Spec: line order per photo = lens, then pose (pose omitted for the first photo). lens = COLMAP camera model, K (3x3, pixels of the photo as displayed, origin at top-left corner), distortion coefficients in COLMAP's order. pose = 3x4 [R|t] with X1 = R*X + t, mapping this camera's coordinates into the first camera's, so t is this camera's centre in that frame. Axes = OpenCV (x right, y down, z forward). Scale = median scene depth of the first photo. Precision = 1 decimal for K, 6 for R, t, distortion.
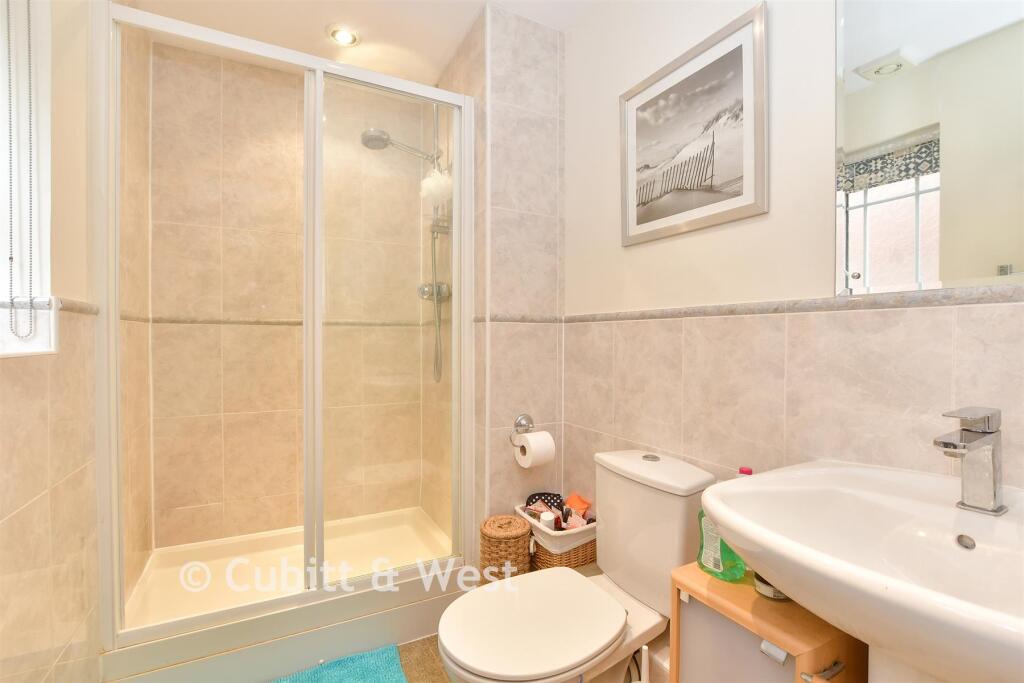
lens RADIAL K [[479.4, 0, 533.5], [0, 479.4, 342.8], [0, 0, 1]] dist [-0.001848, -0.000029]
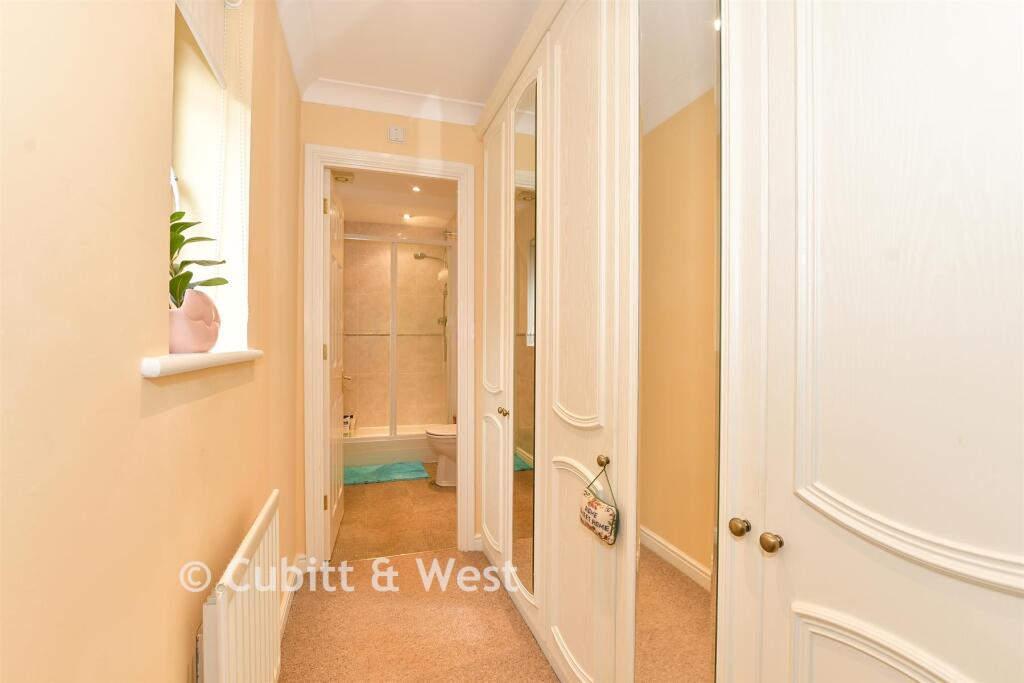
lens RADIAL K [[479.4, 0, 533.5], [0, 479.4, 342.8], [0, 0, 1]] dist [-0.001848, -0.000029]
pose [[0.986708, -0.001854, -0.162493, 0.575206], [-0.001116, 0.999834, -0.018188, 0.038975], [0.162500, 0.018128, 0.986542, -1.163706]]
